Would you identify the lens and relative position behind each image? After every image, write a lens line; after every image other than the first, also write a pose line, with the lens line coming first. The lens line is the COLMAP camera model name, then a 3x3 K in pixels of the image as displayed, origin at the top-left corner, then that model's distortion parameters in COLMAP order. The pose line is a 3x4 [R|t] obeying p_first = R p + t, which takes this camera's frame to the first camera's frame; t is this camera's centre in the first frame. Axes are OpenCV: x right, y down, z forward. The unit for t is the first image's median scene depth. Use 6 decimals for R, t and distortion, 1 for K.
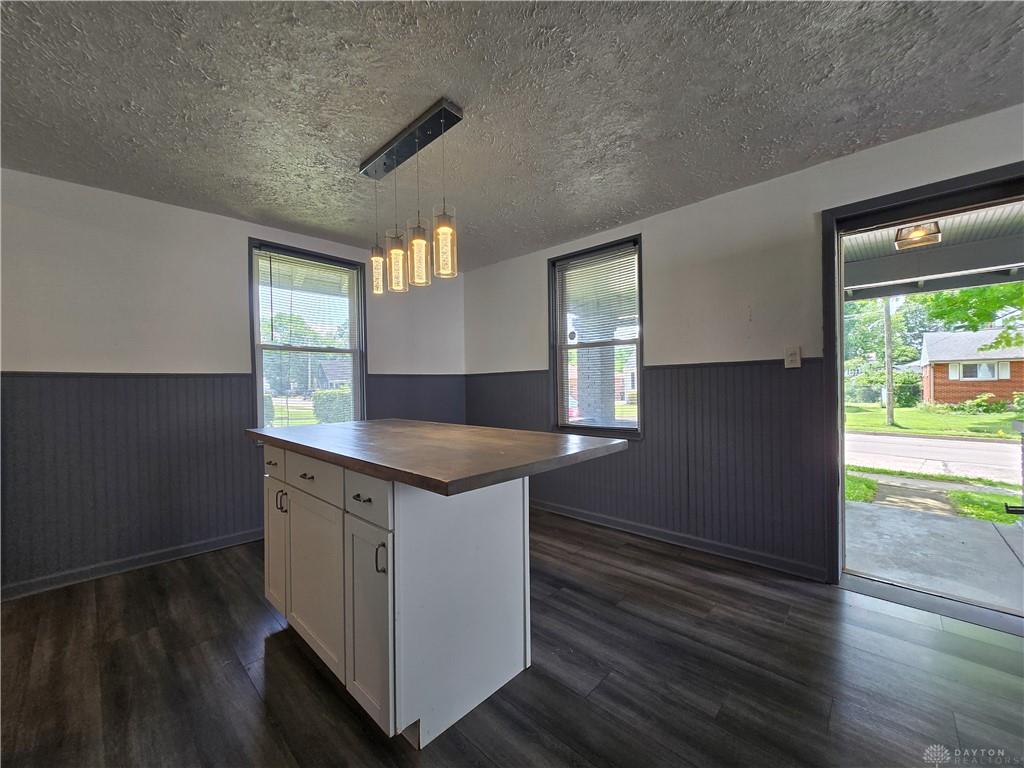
lens RADIAL K [[401.0, 0, 514.4], [0, 401.0, 386.1], [0, 0, 1]] dist [0.000243, -0.000262]
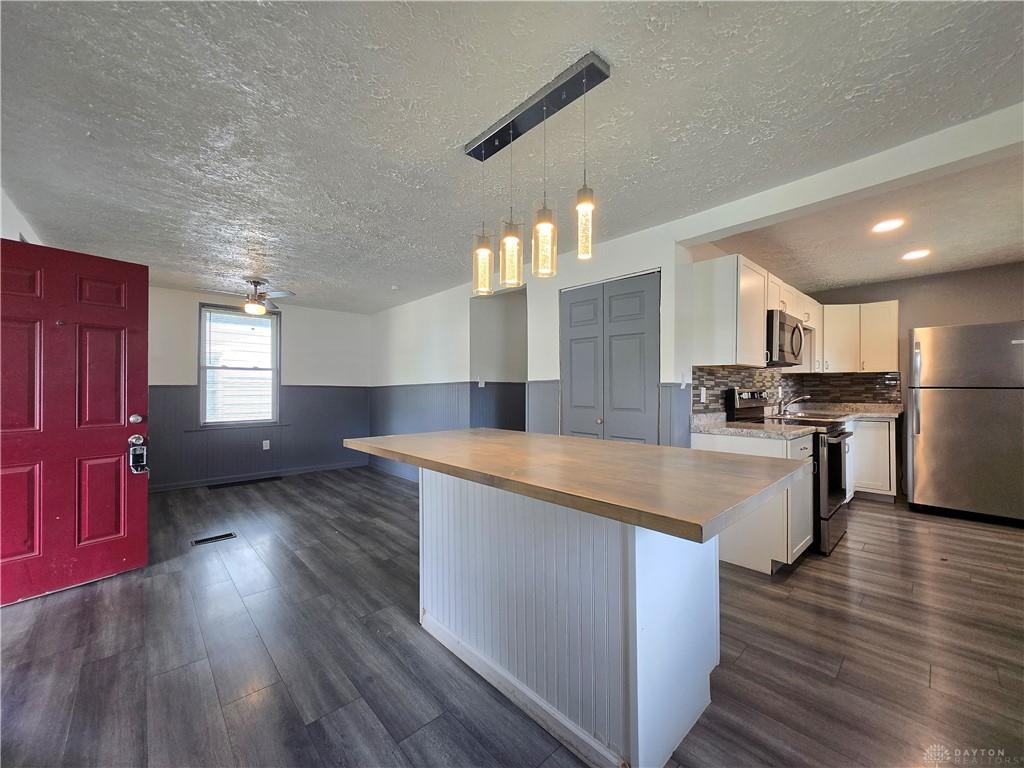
lens RADIAL K [[401.0, 0, 512.8], [0, 401.0, 386.3], [0, 0, 1]] dist [0.000243, -0.000262]
pose [[-0.997548, 0.018292, 0.067554, -0.227294], [0.018207, 0.999832, -0.001865, -0.014149], [-0.067577, -0.000630, -0.997714, 1.484186]]
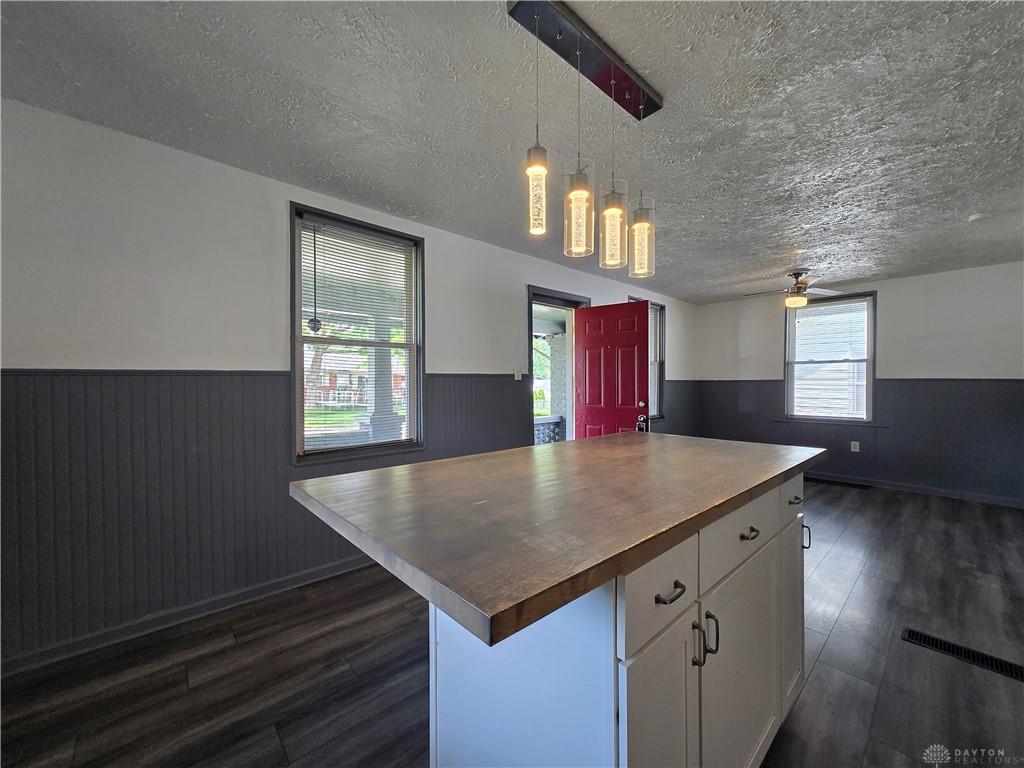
lens RADIAL K [[401.0, 0, 511.8], [0, 401.0, 385.1], [0, 0, 1]] dist [0.000243, -0.000262]
pose [[0.081445, 0.010689, 0.996621, -0.794449], [0.007182, 0.999910, -0.011311, -0.009781], [-0.996652, 0.008079, 0.081361, 0.876306]]
